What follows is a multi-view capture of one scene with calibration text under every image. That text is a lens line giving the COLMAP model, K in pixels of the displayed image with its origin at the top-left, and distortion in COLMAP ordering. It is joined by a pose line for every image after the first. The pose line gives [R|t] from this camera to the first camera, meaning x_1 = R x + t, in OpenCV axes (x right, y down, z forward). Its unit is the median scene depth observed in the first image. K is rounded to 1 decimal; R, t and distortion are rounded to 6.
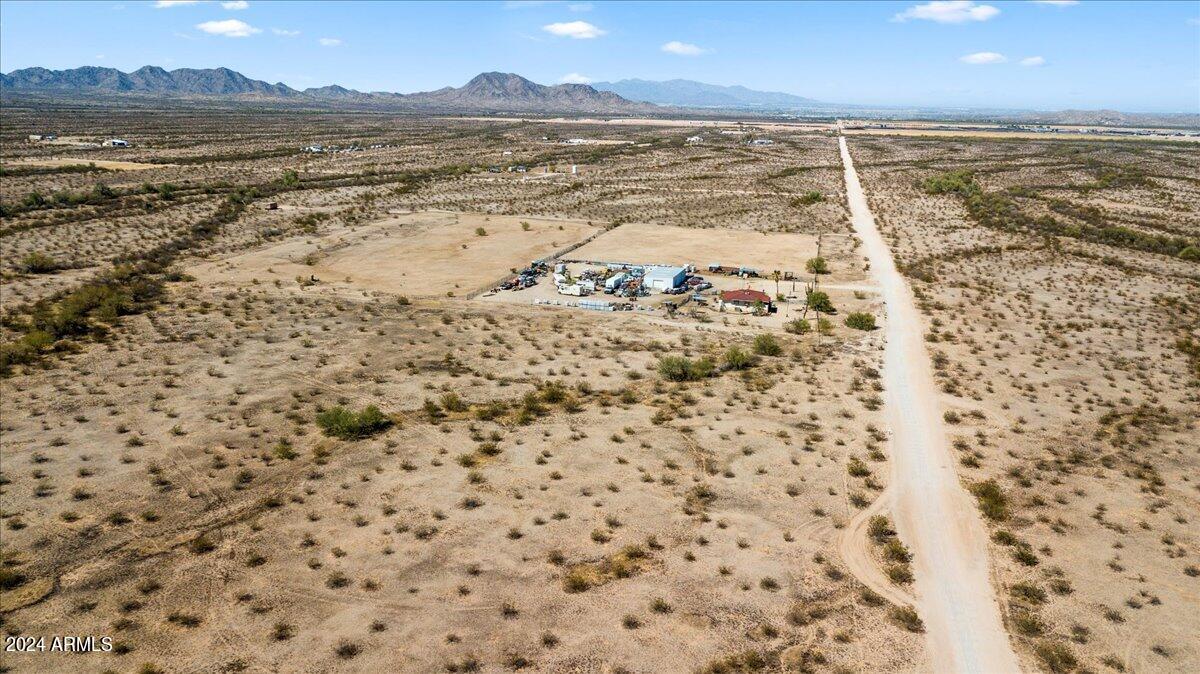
lens RADIAL K [[921.6, 0, 600.9], [0, 921.6, 337.5], [0, 0, 1]] dist [0.019812, 0.009949]
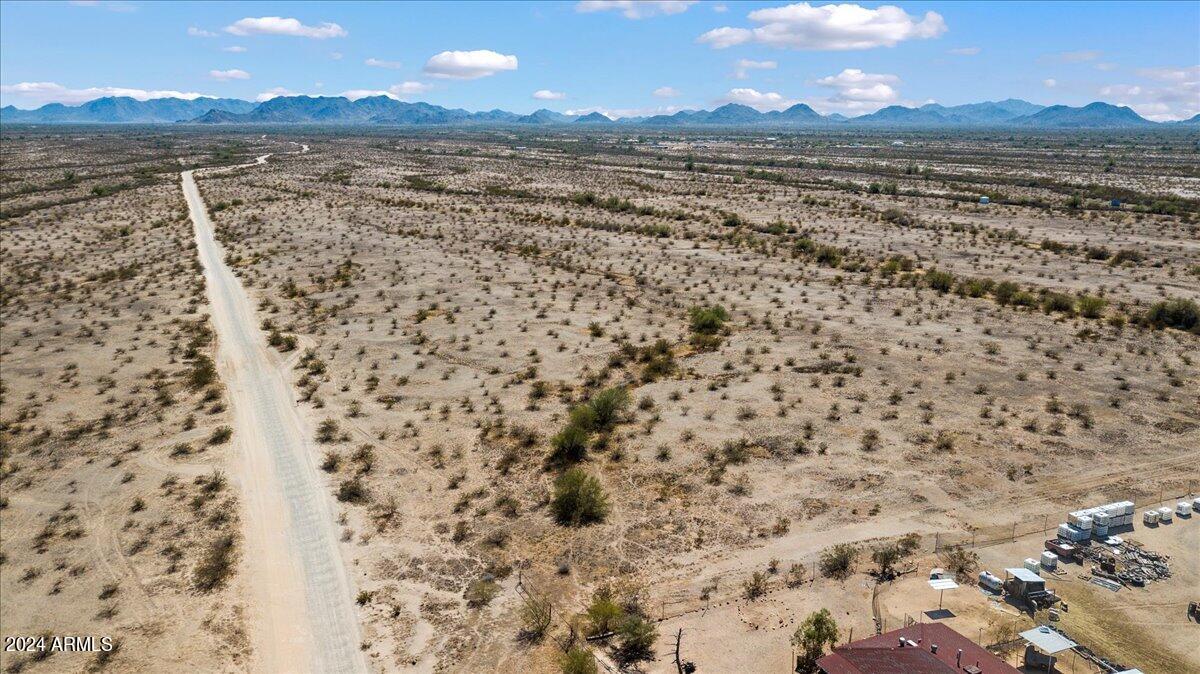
lens RADIAL K [[921.6, 0, 601.6], [0, 921.6, 339.6], [0, 0, 1]] dist [0.019812, 0.009949]
pose [[-0.784531, 0.116129, -0.609118, 0.369296], [-0.171864, 0.903102, 0.393534, -0.210537], [0.595797, 0.413425, -0.688553, 1.053047]]
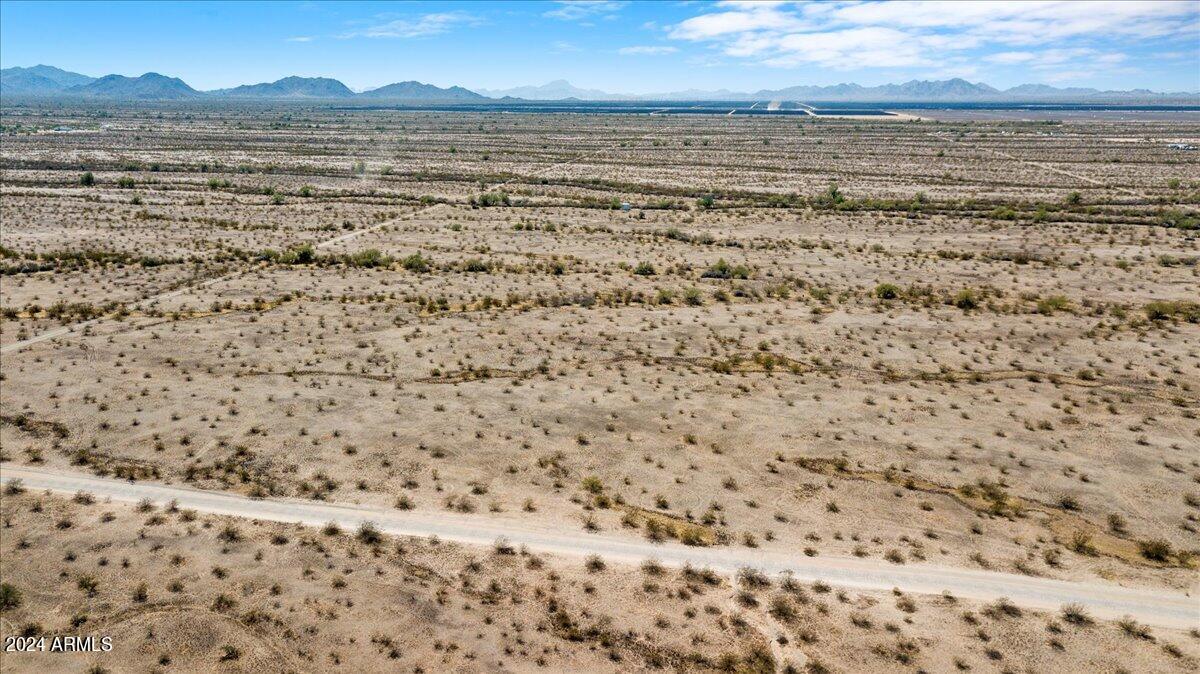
lens RADIAL K [[921.6, 0, 551.2], [0, 921.6, 325.5], [0, 0, 1]] dist [0.019812, 0.009949]
pose [[0.001679, 0.220783, -0.975321, 0.507654], [-0.245607, 0.945539, 0.213619, 0.005559], [0.969368, 0.239187, 0.055814, -0.101268]]
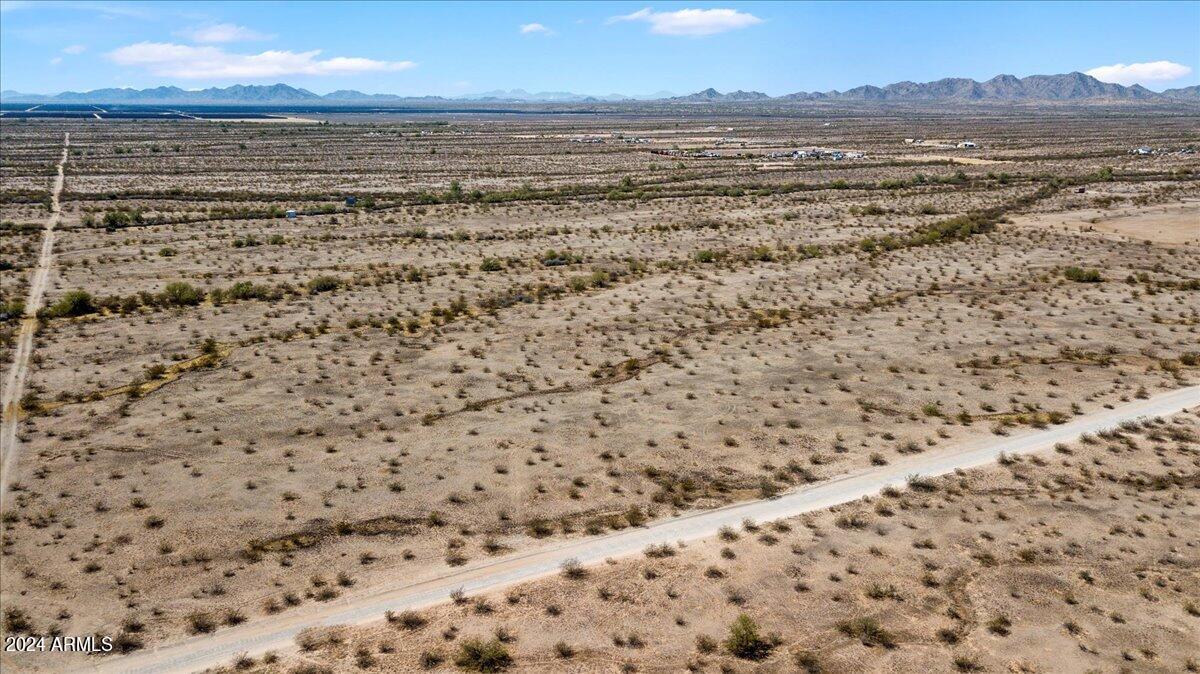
lens RADIAL K [[921.6, 0, 607.2], [0, 921.6, 335.7], [0, 0, 1]] dist [0.019812, 0.009949]
pose [[0.677113, 0.161341, -0.717974, 0.293969], [-0.166639, 0.983942, 0.063953, 0.154802], [0.716763, 0.076339, 0.693125, -0.664490]]
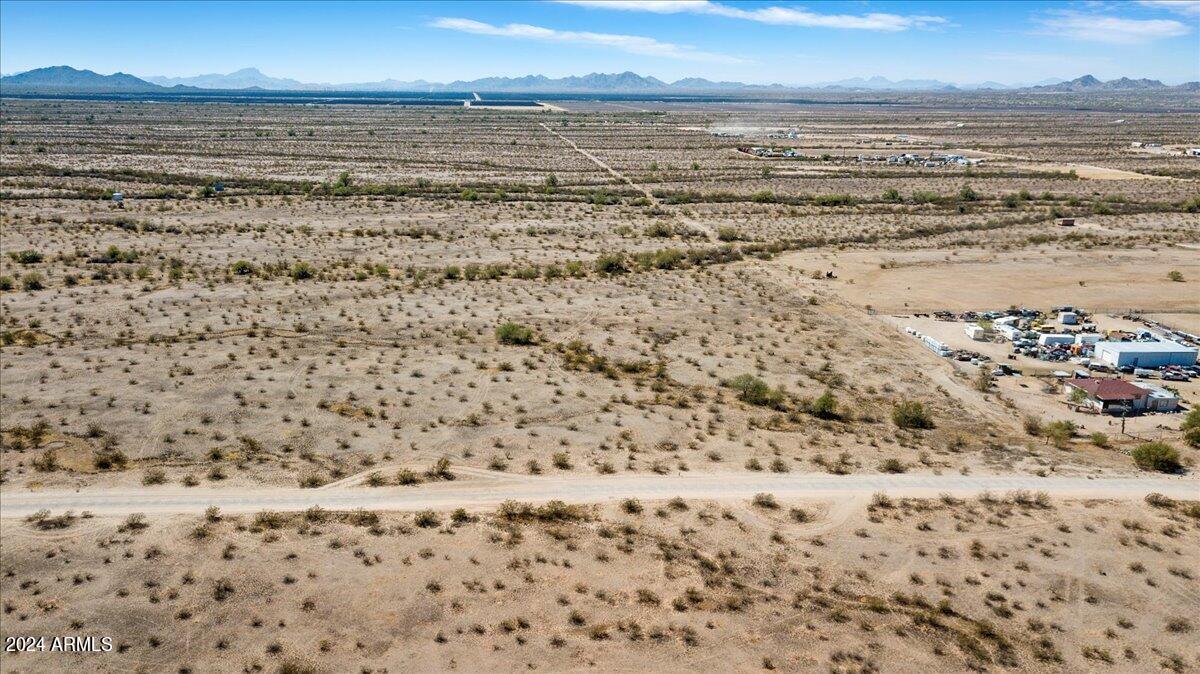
lens RADIAL K [[921.6, 0, 542.6], [0, 921.6, 346.7], [0, 0, 1]] dist [0.019812, 0.009949]
pose [[0.301433, 0.239435, -0.922935, 0.680523], [-0.233506, 0.957019, 0.172013, -0.095645], [0.924453, 0.163661, 0.344386, 0.304919]]
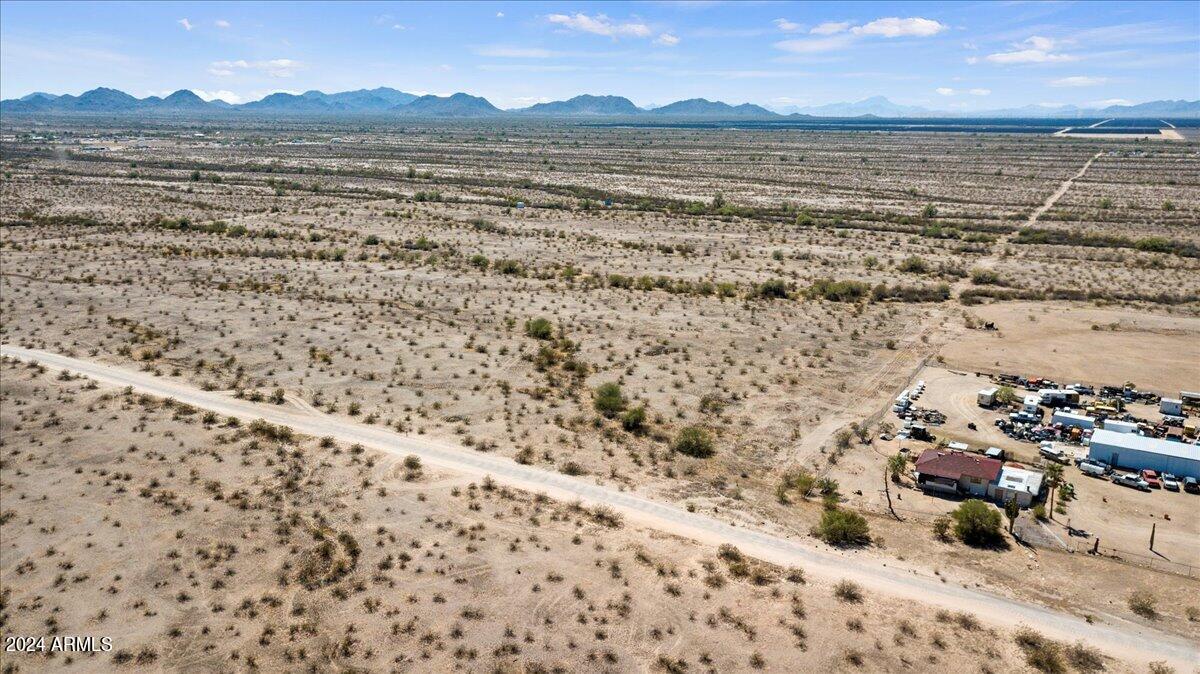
lens RADIAL K [[921.6, 0, 563.2], [0, 921.6, 334.6], [0, 0, 1]] dist [0.019812, 0.009949]
pose [[-0.302737, 0.201759, -0.931474, 0.789248], [-0.241066, 0.929346, 0.279646, -0.232646], [0.922083, 0.309206, -0.232710, 0.847373]]
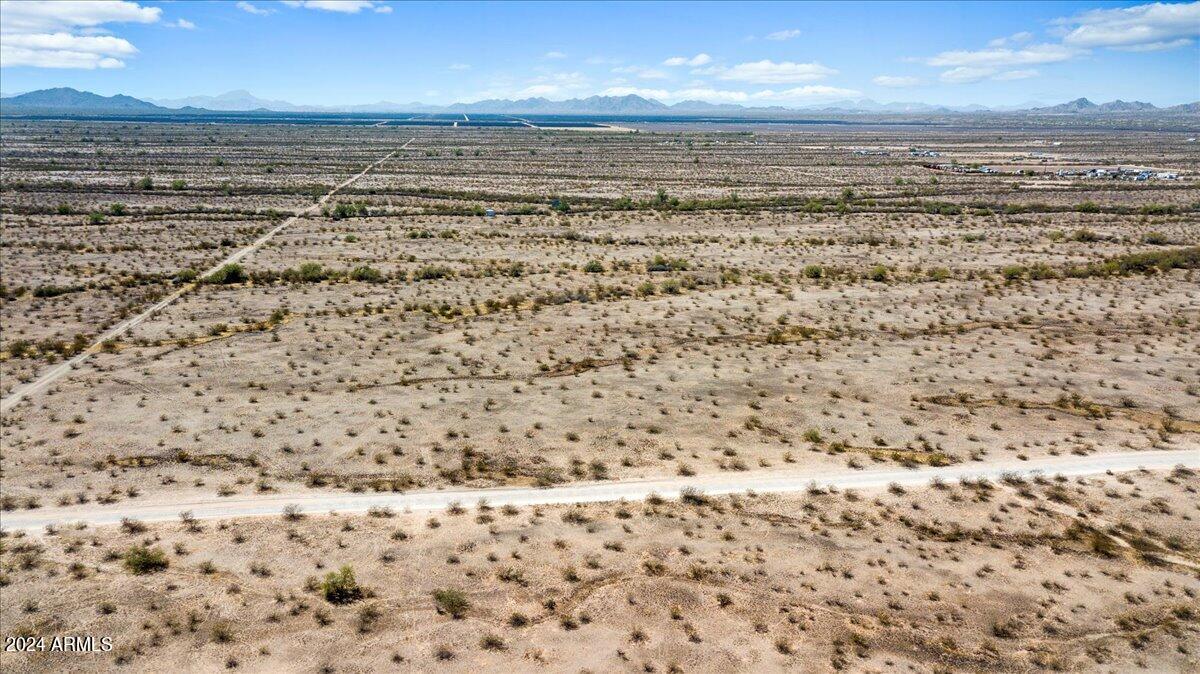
lens RADIAL K [[921.6, 0, 608.6], [0, 921.6, 332.8], [0, 0, 1]] dist [0.019812, 0.009949]
pose [[0.375495, 0.199429, -0.905114, 0.499665], [-0.225264, 0.966930, 0.119596, 0.096182], [0.899033, 0.158982, 0.408001, -0.428588]]
